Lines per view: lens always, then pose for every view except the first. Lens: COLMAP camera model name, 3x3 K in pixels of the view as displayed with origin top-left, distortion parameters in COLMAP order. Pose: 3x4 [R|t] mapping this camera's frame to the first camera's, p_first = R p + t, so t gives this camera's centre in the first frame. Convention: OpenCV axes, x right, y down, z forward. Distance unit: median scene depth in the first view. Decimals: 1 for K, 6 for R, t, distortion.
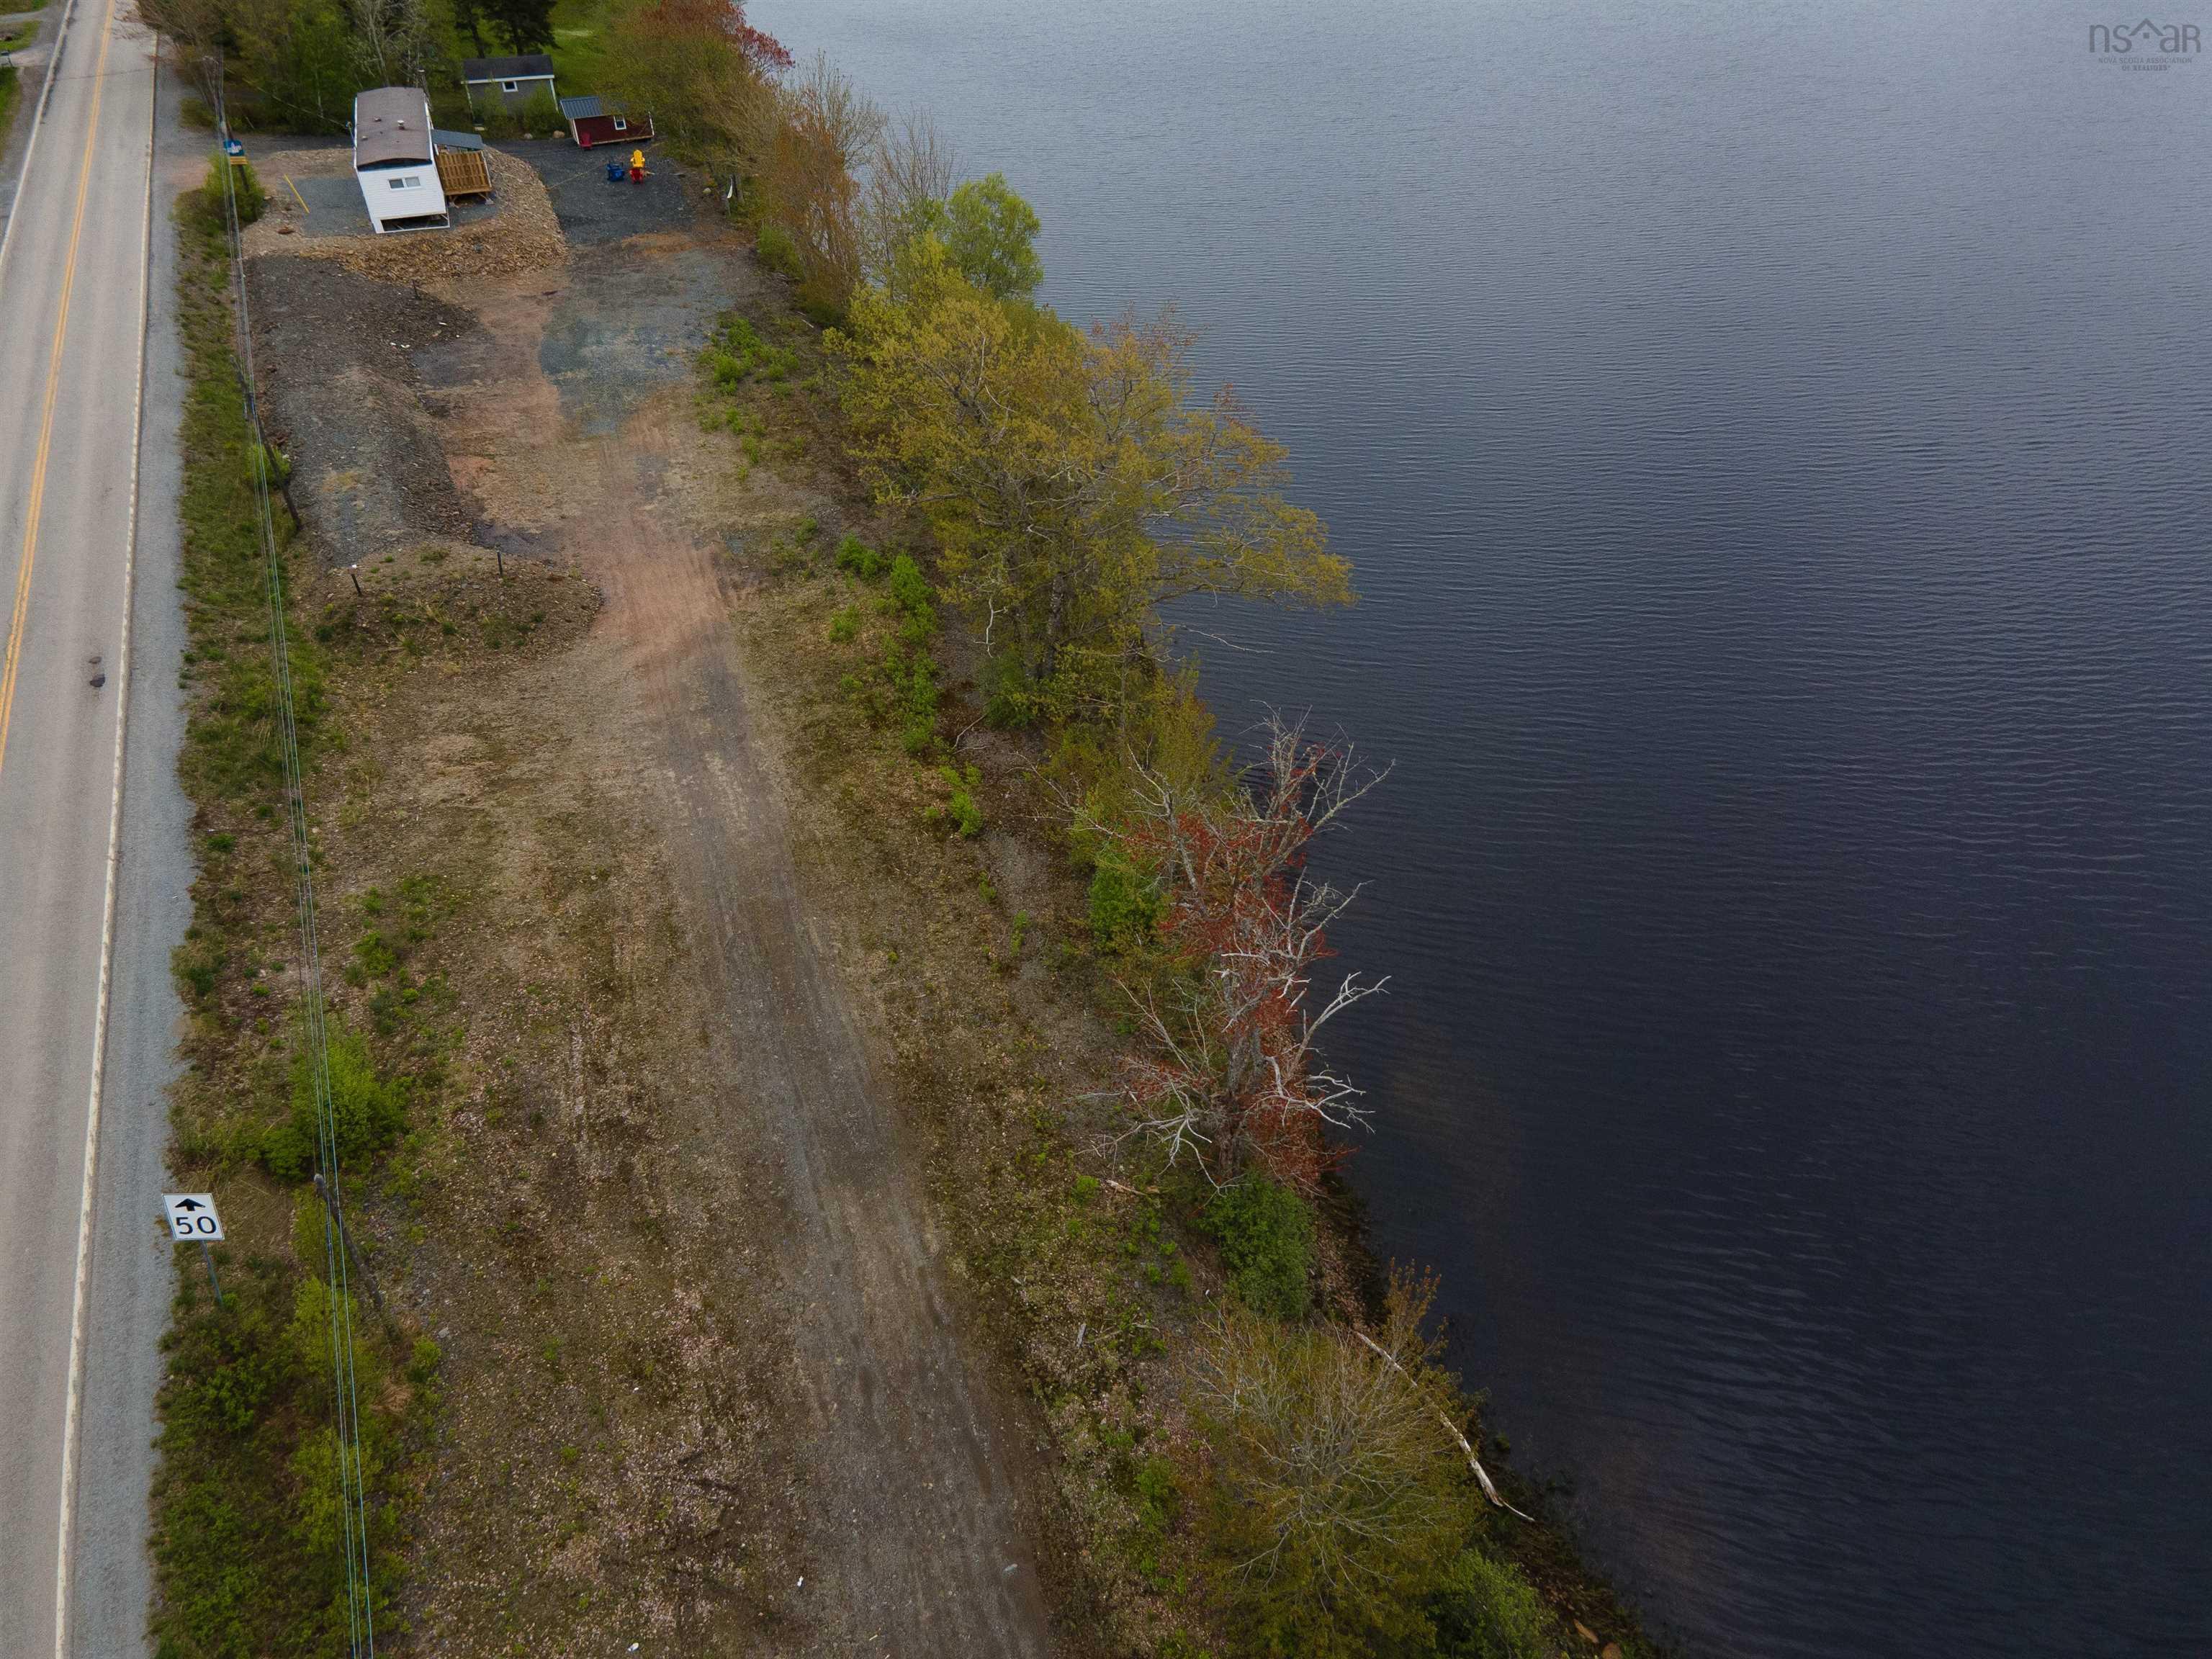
lens RADIAL K [[1633.1, 0, 1101.8], [0, 1633.1, 818.8], [0, 0, 1]] dist [0.016711, 0.035181]
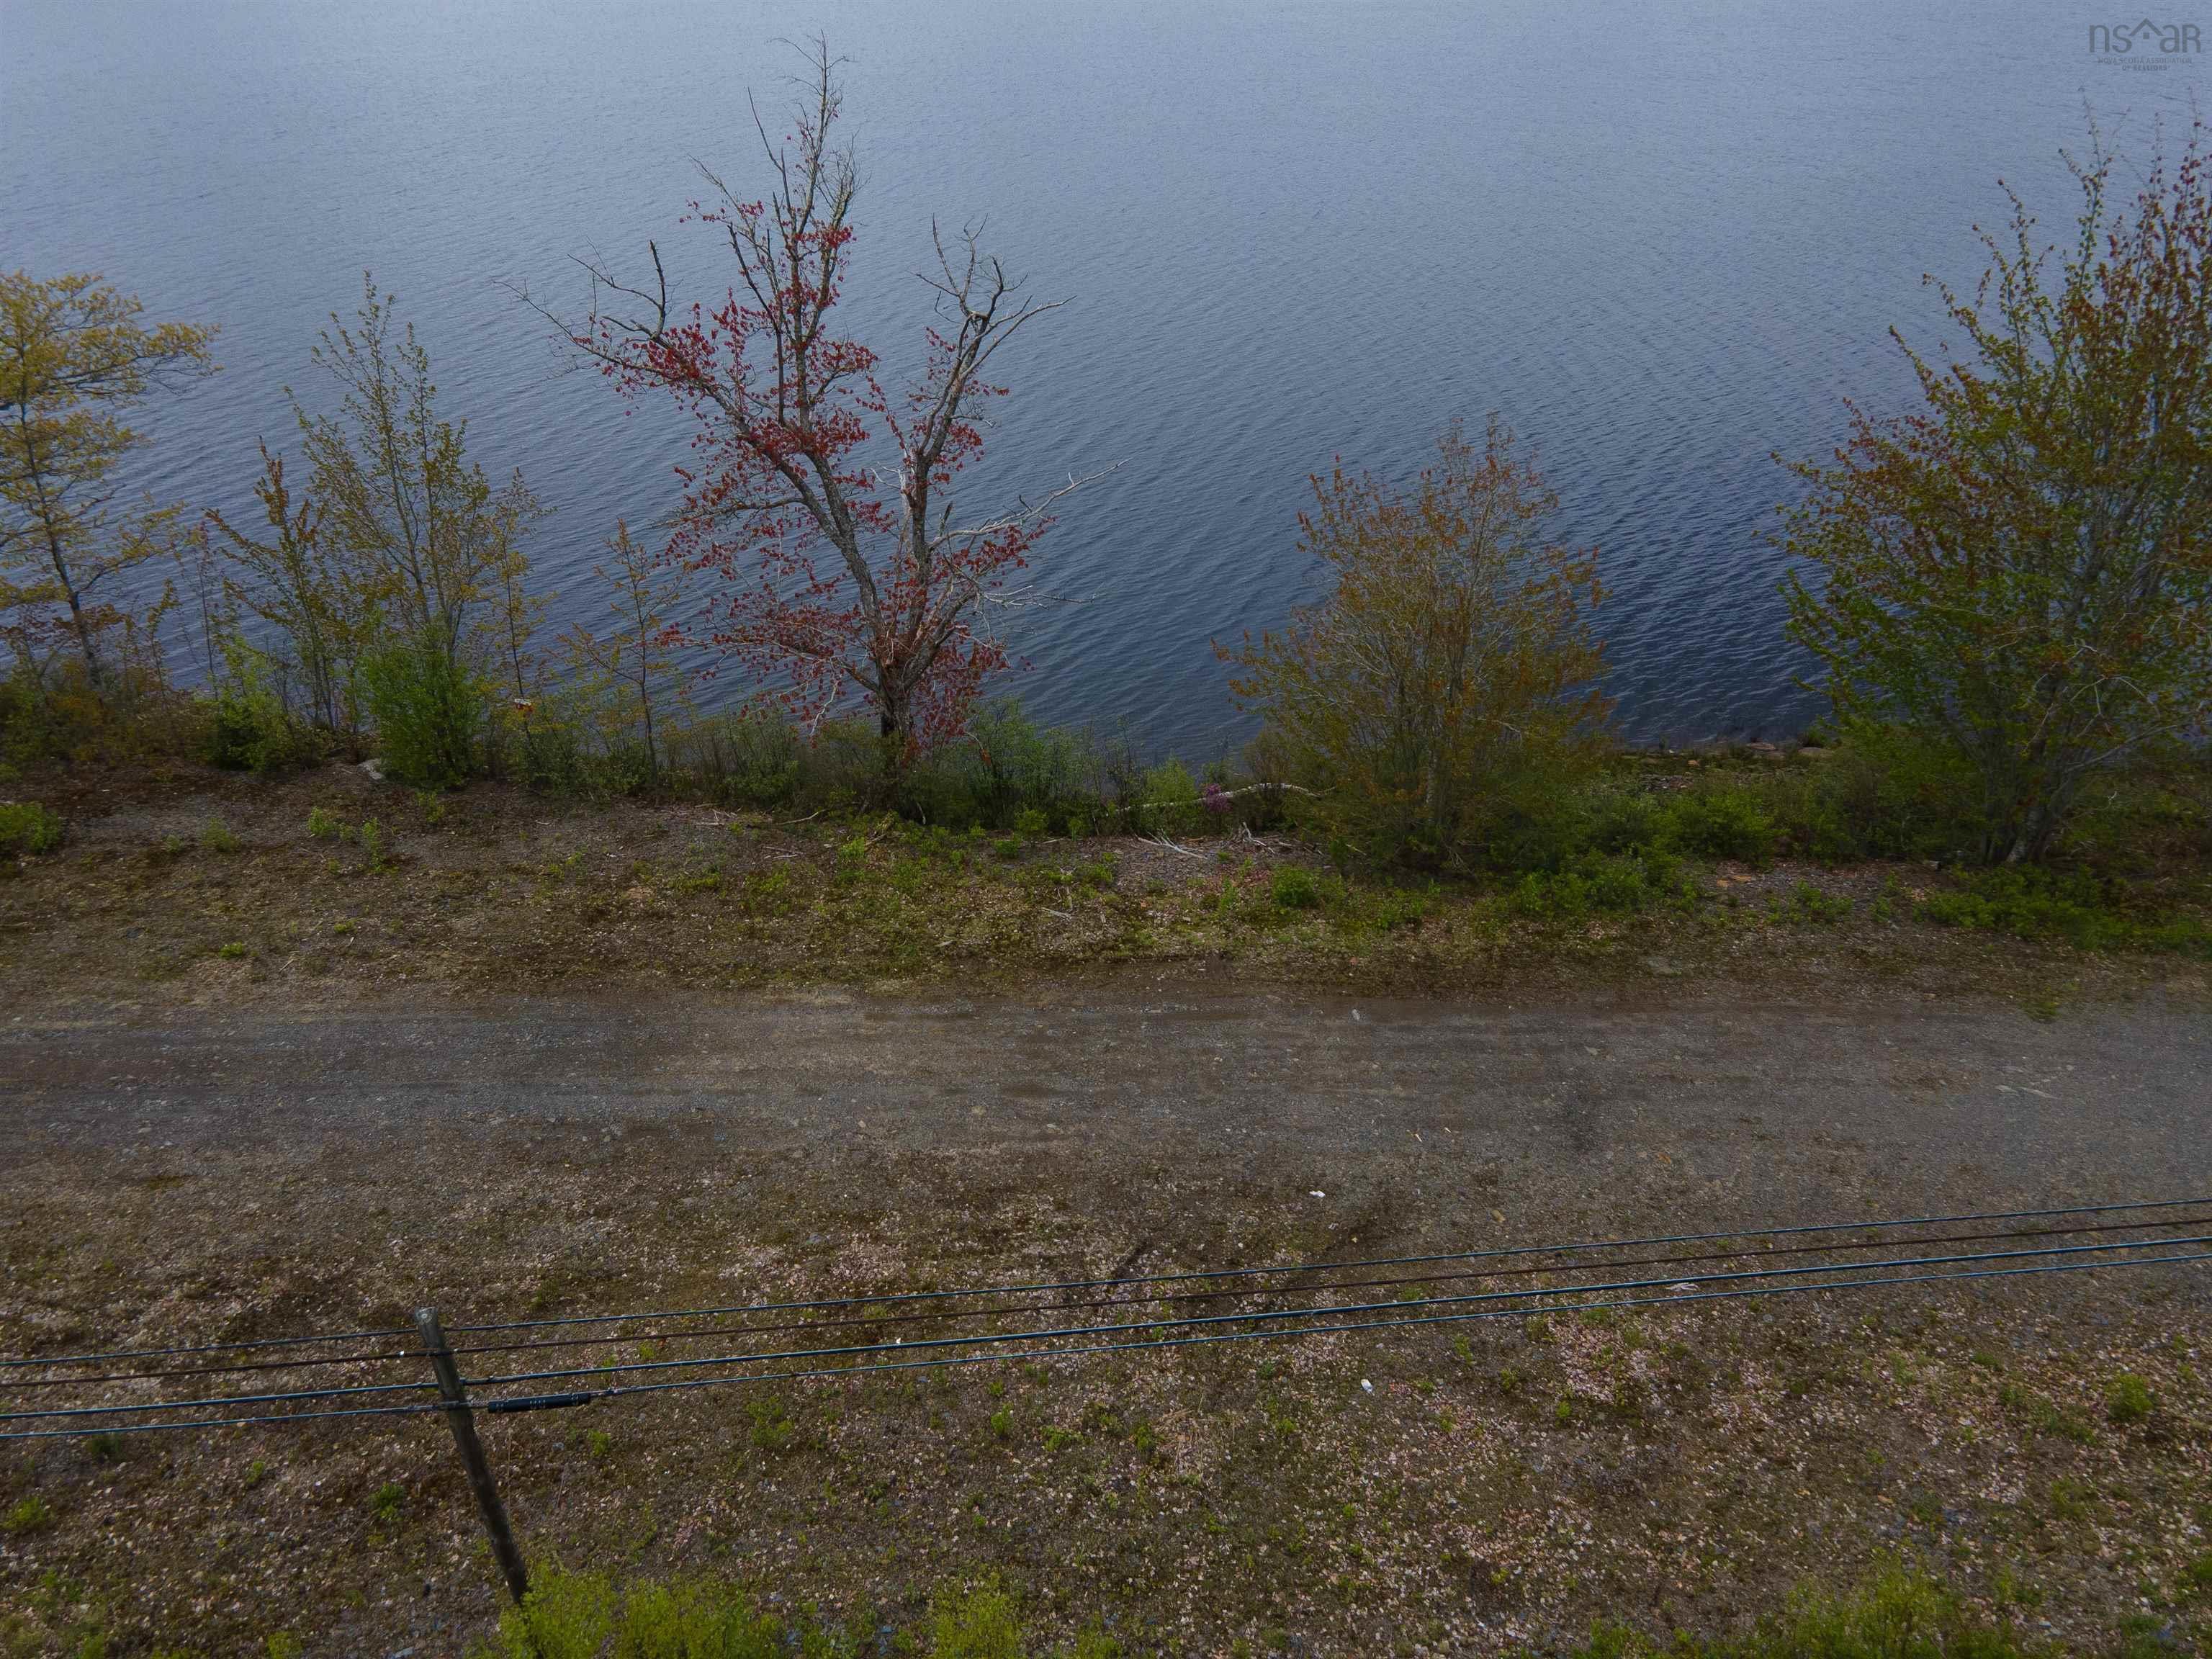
lens RADIAL K [[1636.8, 0, 1106.0], [0, 1636.8, 829.5], [0, 0, 1]] dist [-0.012557, 0.085758]
pose [[0.326197, -0.486886, 0.810270, -0.395444], [0.577223, 0.781390, 0.237155, 0.076235], [-0.748604, 0.390347, 0.535929, 0.366602]]
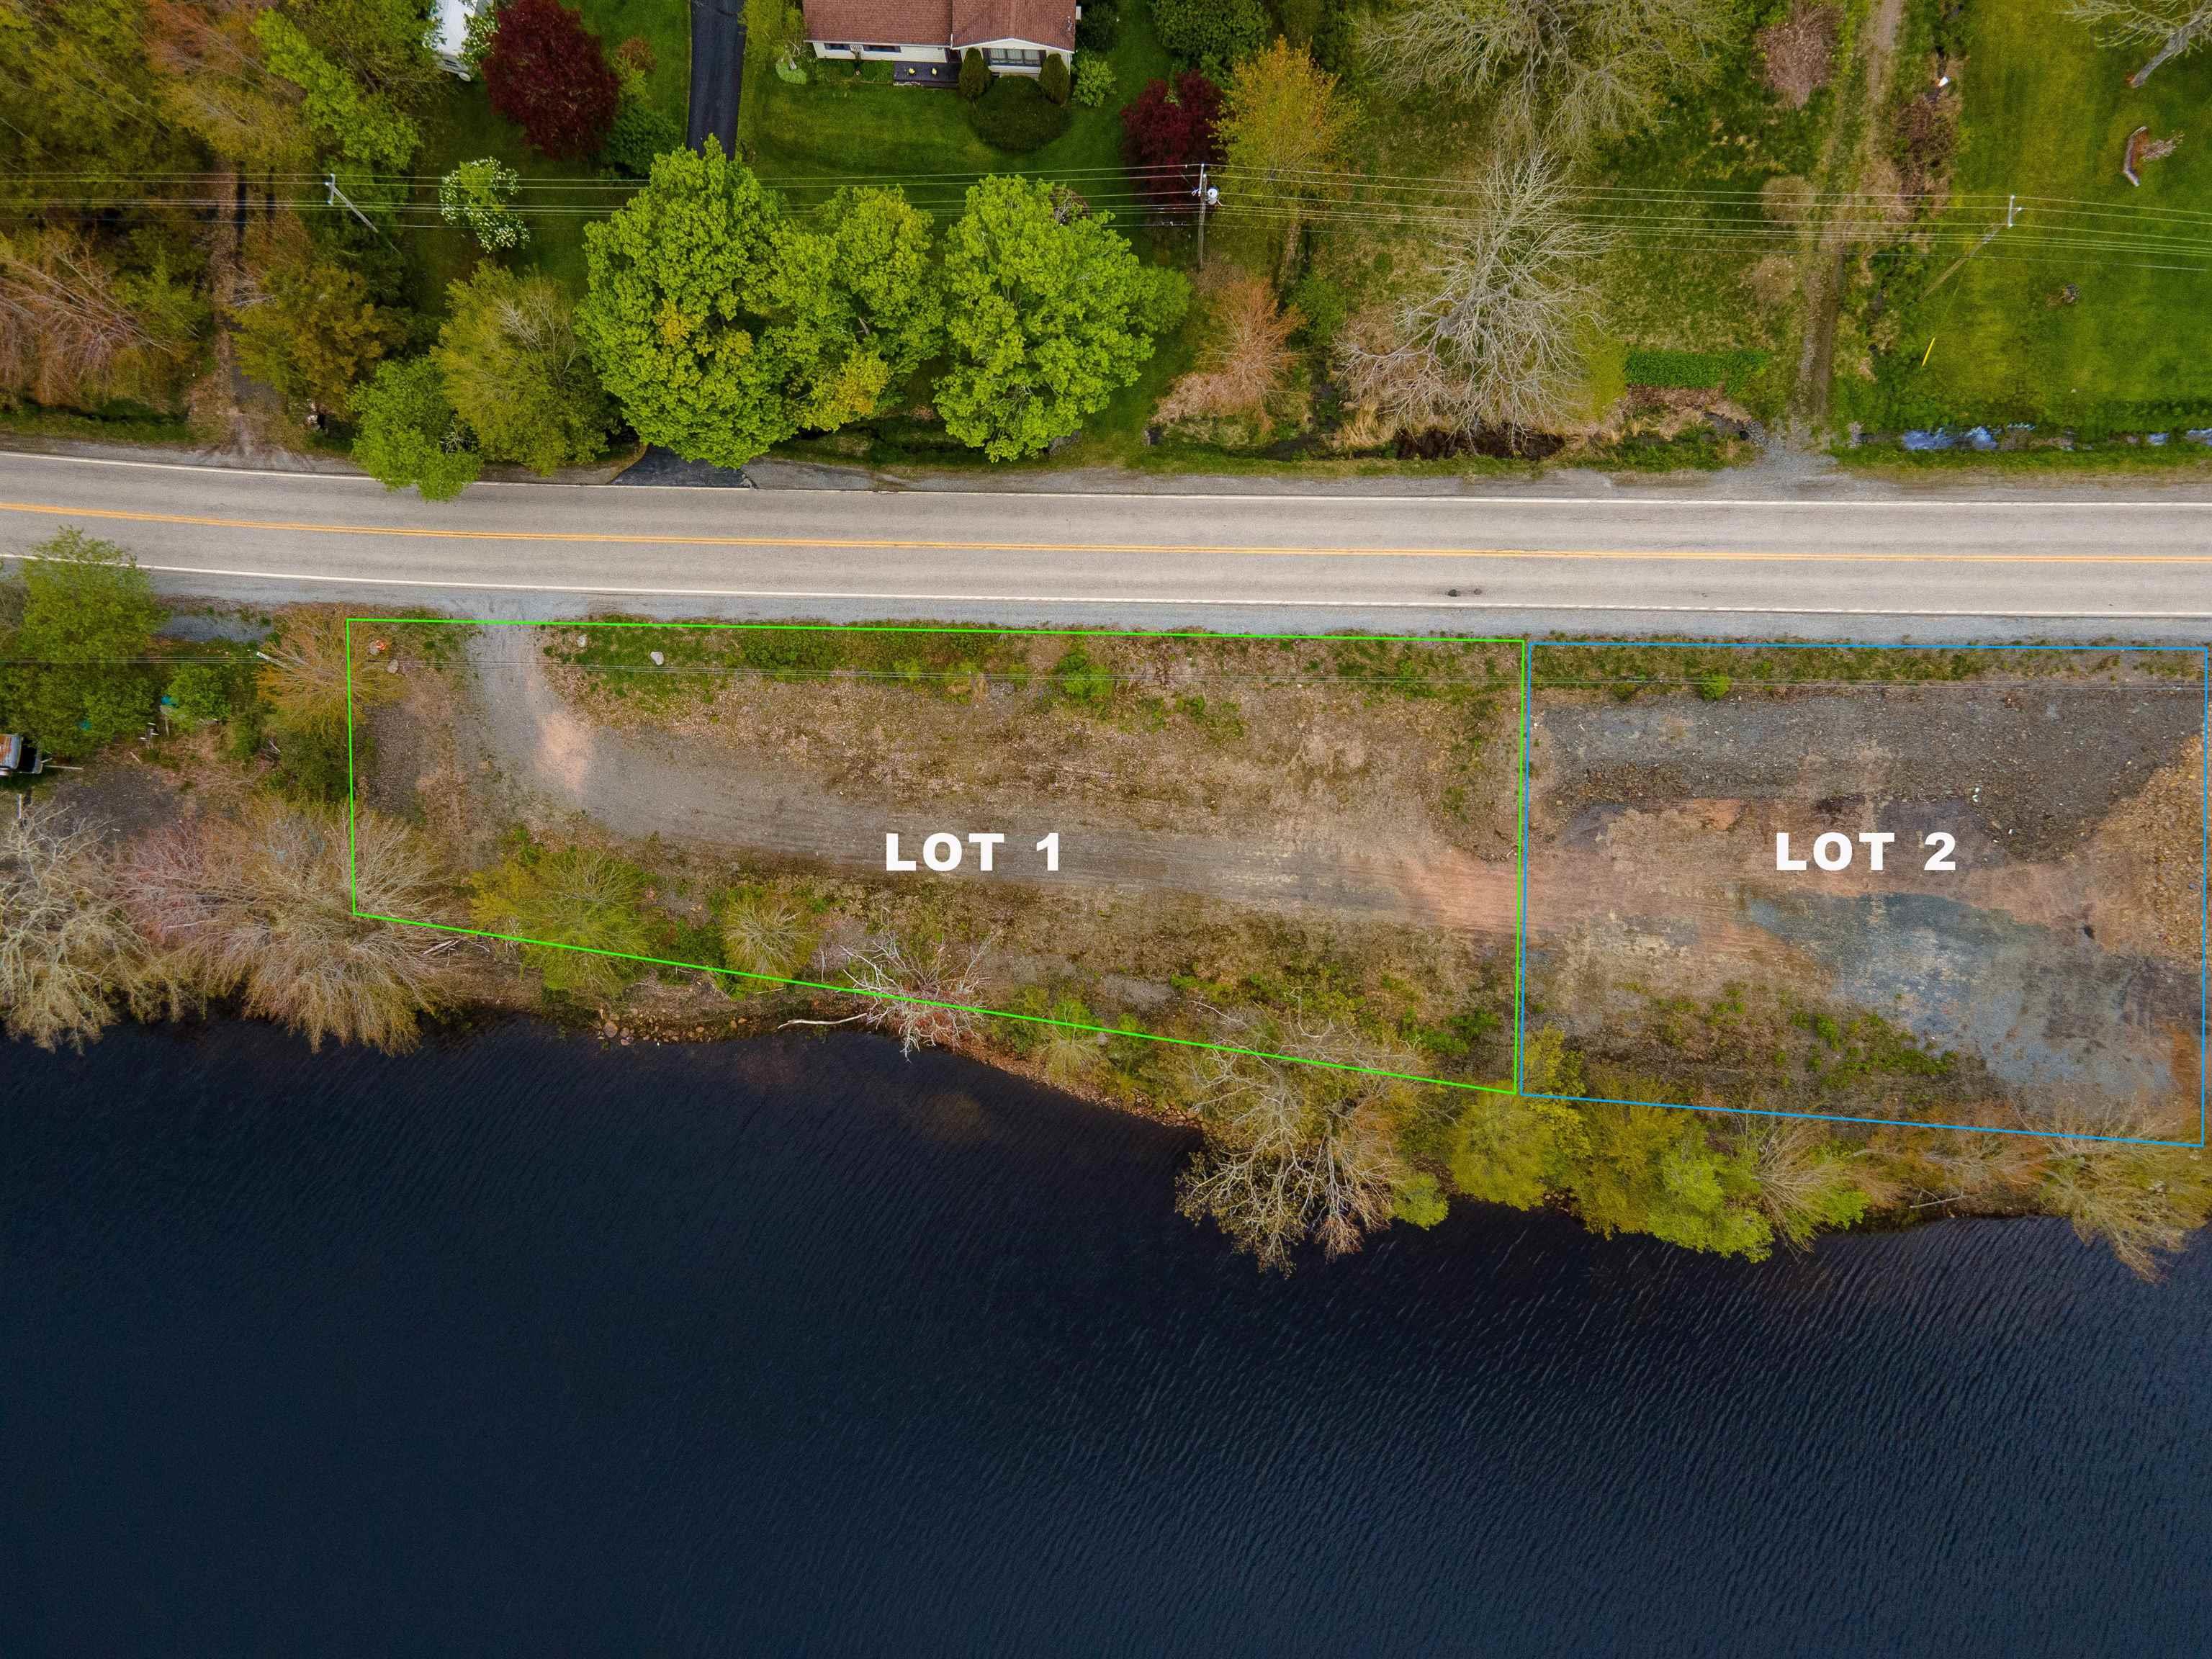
lens RADIAL K [[1636.5, 0, 1091.5], [0, 1636.5, 820.8], [0, 0, 1]] dist [0.006936, 0.047082]
pose [[-0.424188, 0.902201, -0.078094, -0.052831], [-0.519621, -0.171867, 0.836932, -1.432520], [0.741659, 0.395596, 0.541707, -0.206588]]
